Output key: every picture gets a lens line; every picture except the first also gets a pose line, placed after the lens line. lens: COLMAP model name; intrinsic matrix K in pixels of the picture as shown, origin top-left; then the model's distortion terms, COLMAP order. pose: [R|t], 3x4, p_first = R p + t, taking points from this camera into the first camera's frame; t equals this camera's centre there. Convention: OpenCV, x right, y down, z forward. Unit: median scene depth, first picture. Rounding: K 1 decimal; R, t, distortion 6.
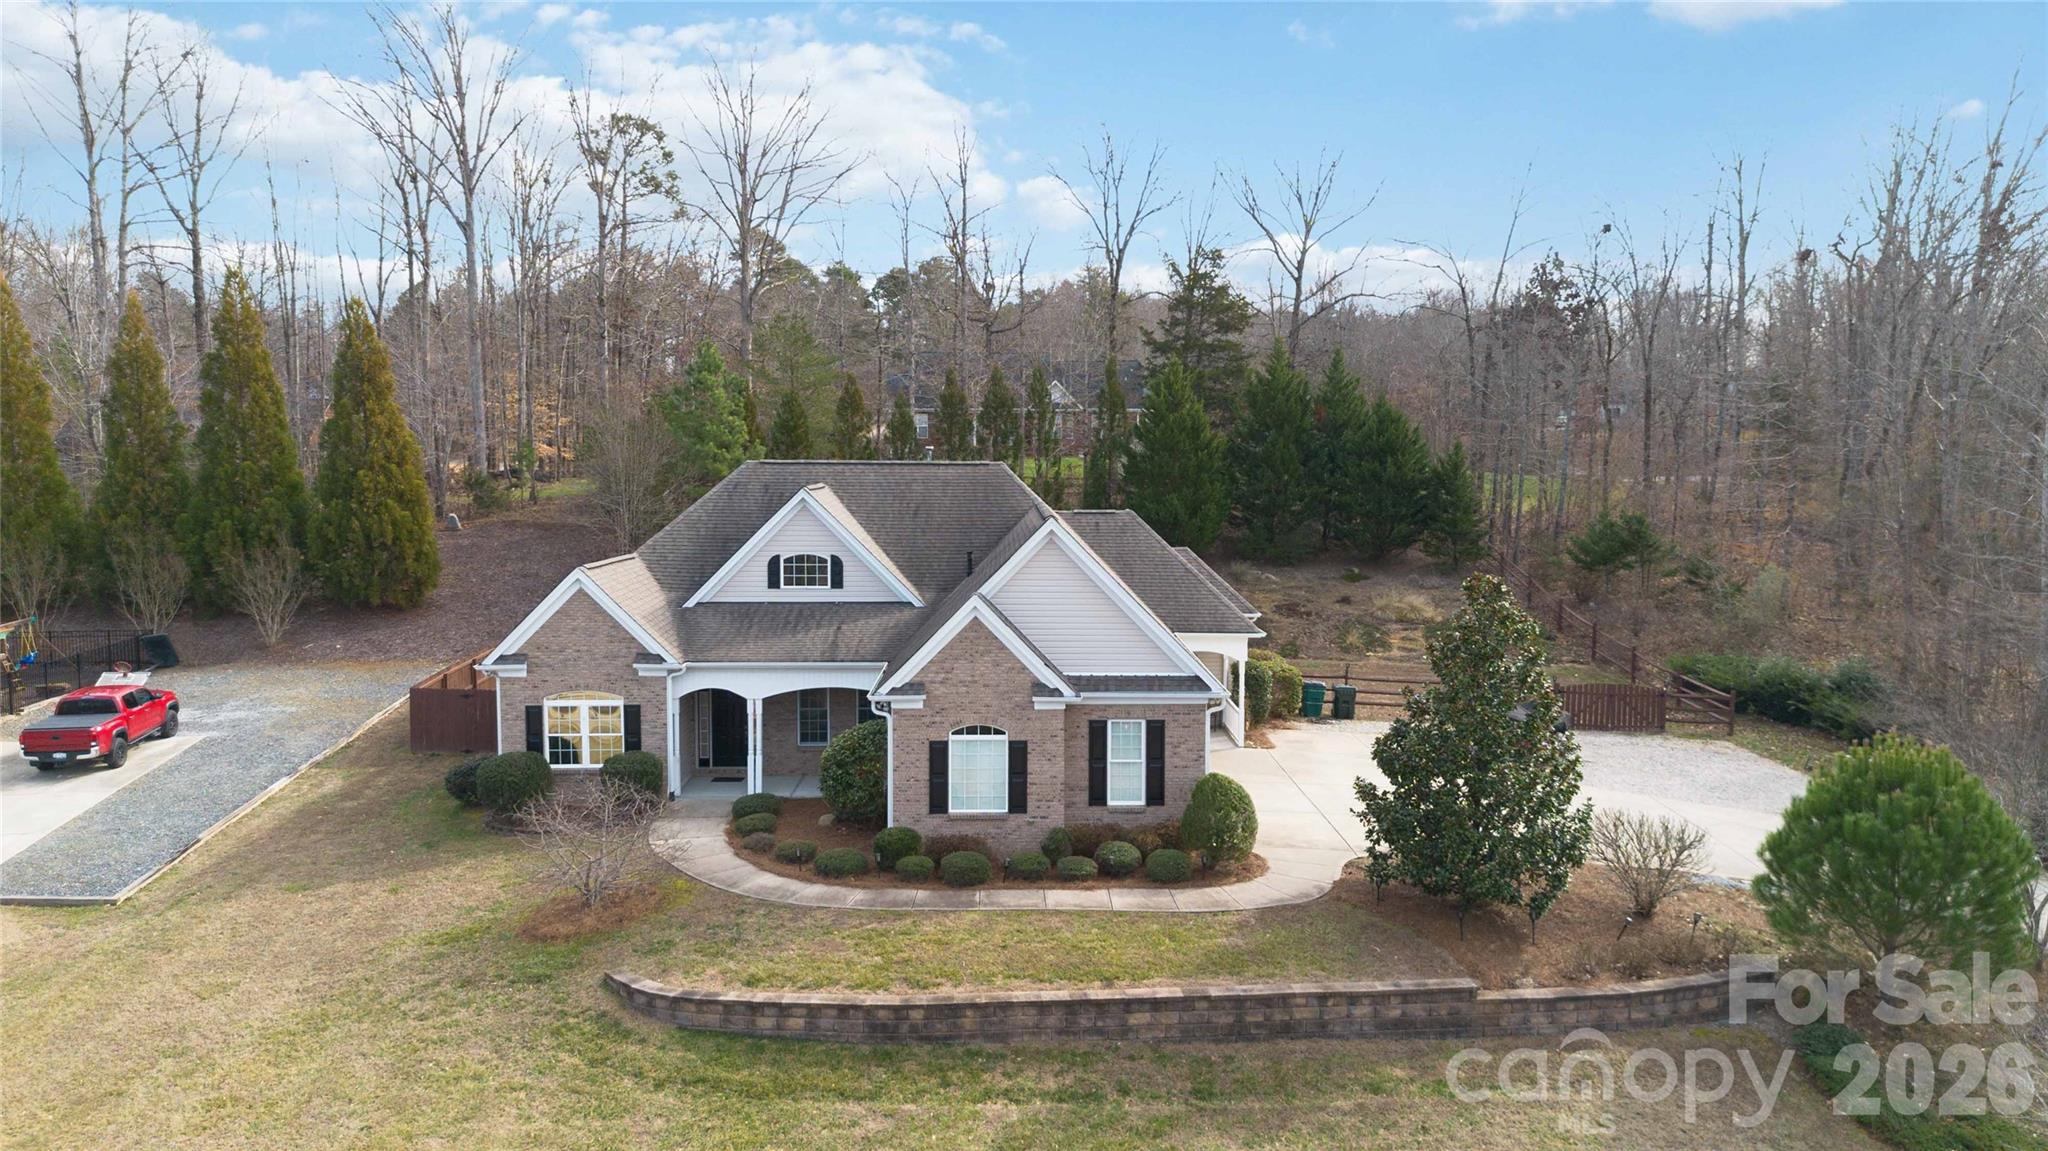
lens RADIAL K [[1442.7, 0, 1025.8], [0, 1442.7, 567.5], [0, 0, 1]] dist [0.085180, -0.099025]
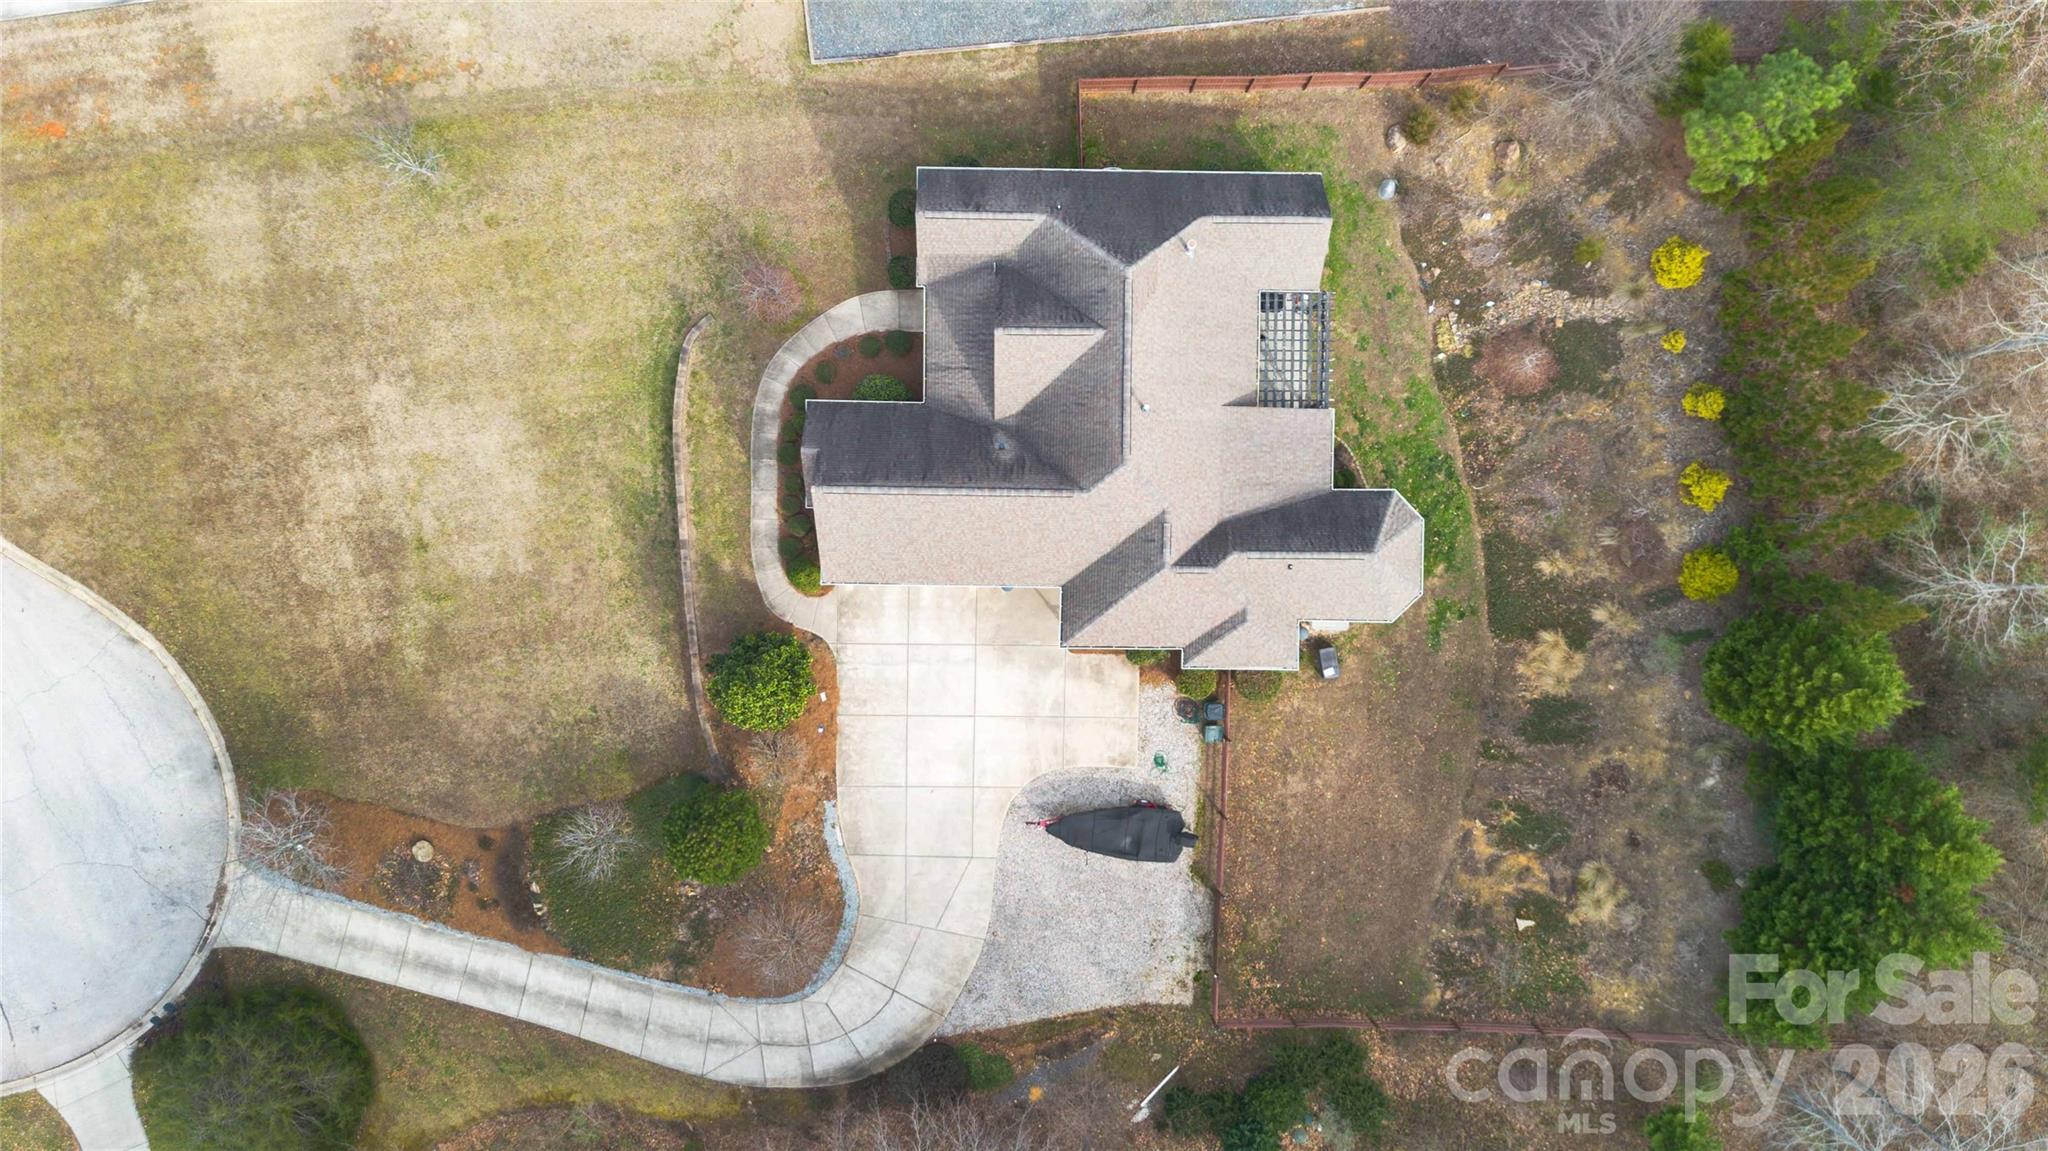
lens RADIAL K [[1442.7, 0, 1028.7], [0, 1442.7, 570.5], [0, 0, 1]] dist [0.085180, -0.099025]
pose [[-0.027870, 0.999512, 0.014115, 0.088691], [-0.096222, -0.016737, 0.995219, -1.907180], [0.994970, 0.026379, 0.096641, 1.097671]]
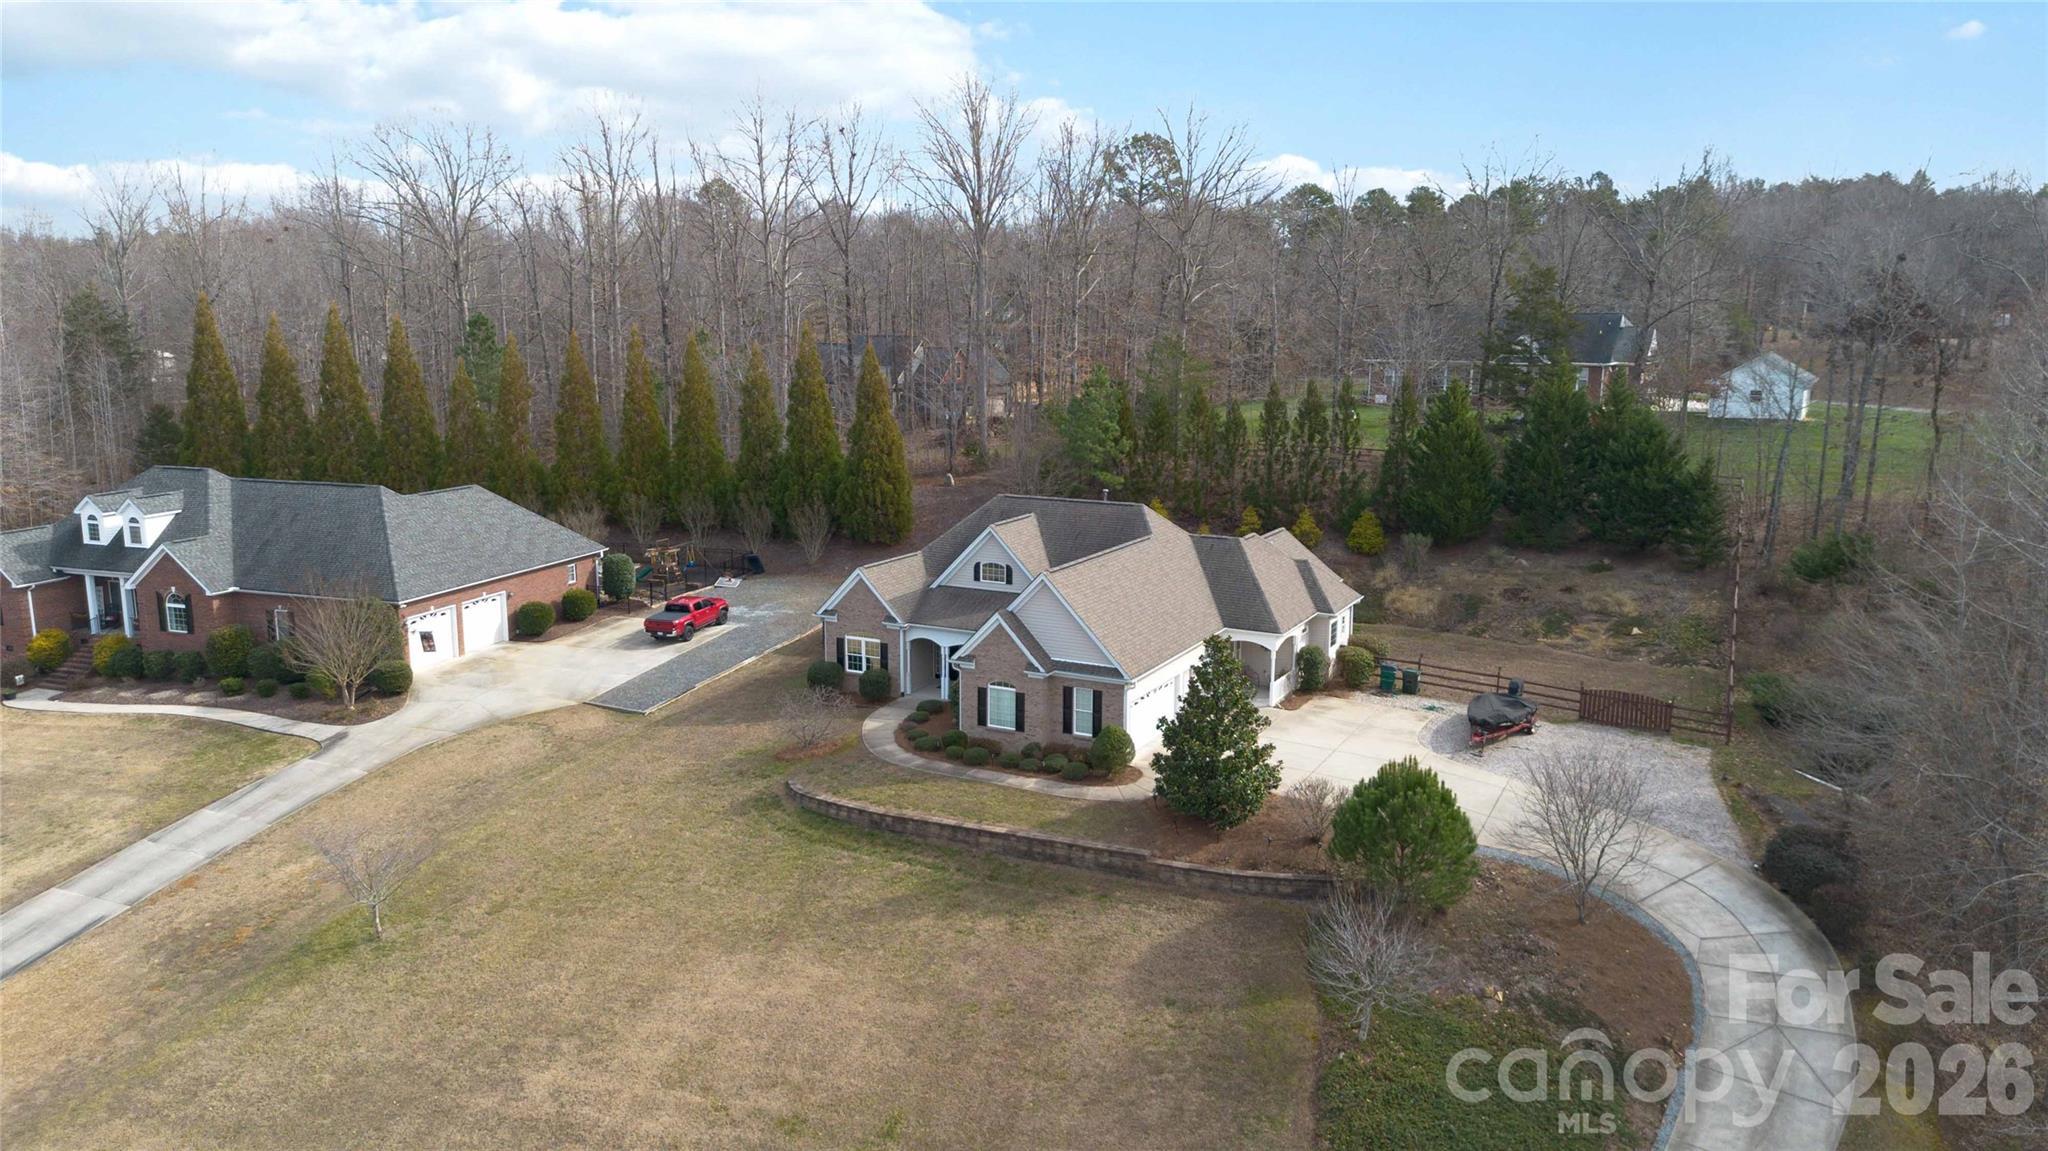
lens RADIAL K [[1442.7, 0, 1024.3], [0, 1442.7, 560.2], [0, 0, 1]] dist [0.085180, -0.099025]
pose [[0.879484, 0.082869, -0.468659, 0.835912], [-0.038926, 0.993950, 0.102704, -0.233085], [0.474334, -0.072083, 0.877389, -0.583740]]
